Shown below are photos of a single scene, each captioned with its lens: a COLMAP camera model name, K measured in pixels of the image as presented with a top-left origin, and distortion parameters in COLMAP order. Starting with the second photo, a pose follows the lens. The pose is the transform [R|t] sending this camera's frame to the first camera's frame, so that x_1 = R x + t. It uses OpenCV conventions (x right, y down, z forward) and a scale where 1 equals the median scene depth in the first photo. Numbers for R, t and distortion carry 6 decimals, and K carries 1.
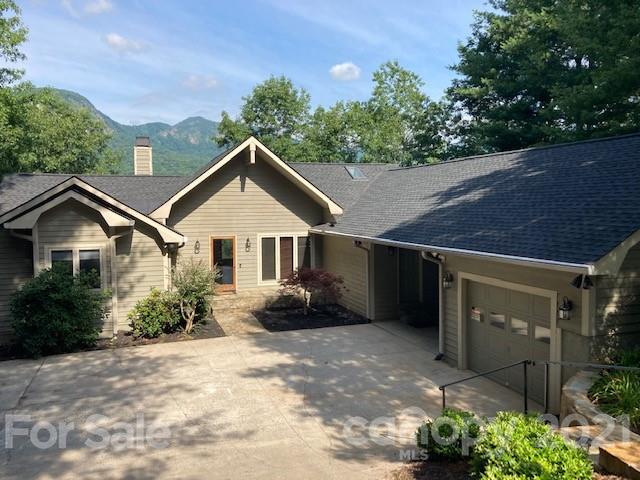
lens RADIAL K [[515.6, 0, 320.0], [0, 515.6, 240.0], [0, 0, 1]] dist [0.061004, -0.078855]
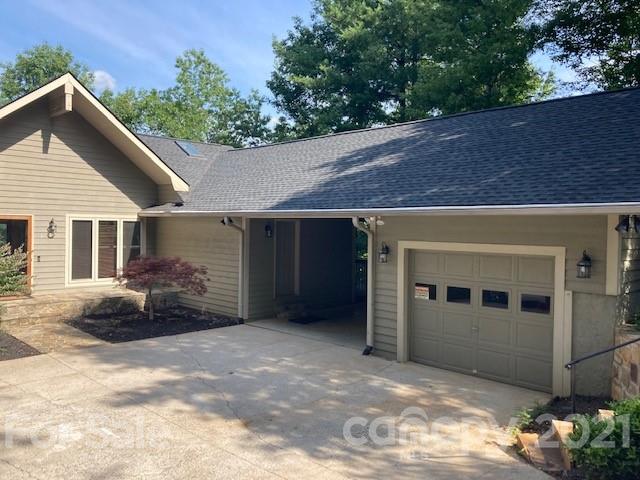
lens RADIAL K [[515.6, 0, 320.0], [0, 515.6, 240.0], [0, 0, 1]] dist [0.061004, -0.078855]
pose [[0.900739, 0.011503, 0.434208, -0.151520], [0.005945, 0.999229, -0.038803, 0.069638], [-0.434320, 0.037533, 0.899976, 0.250706]]
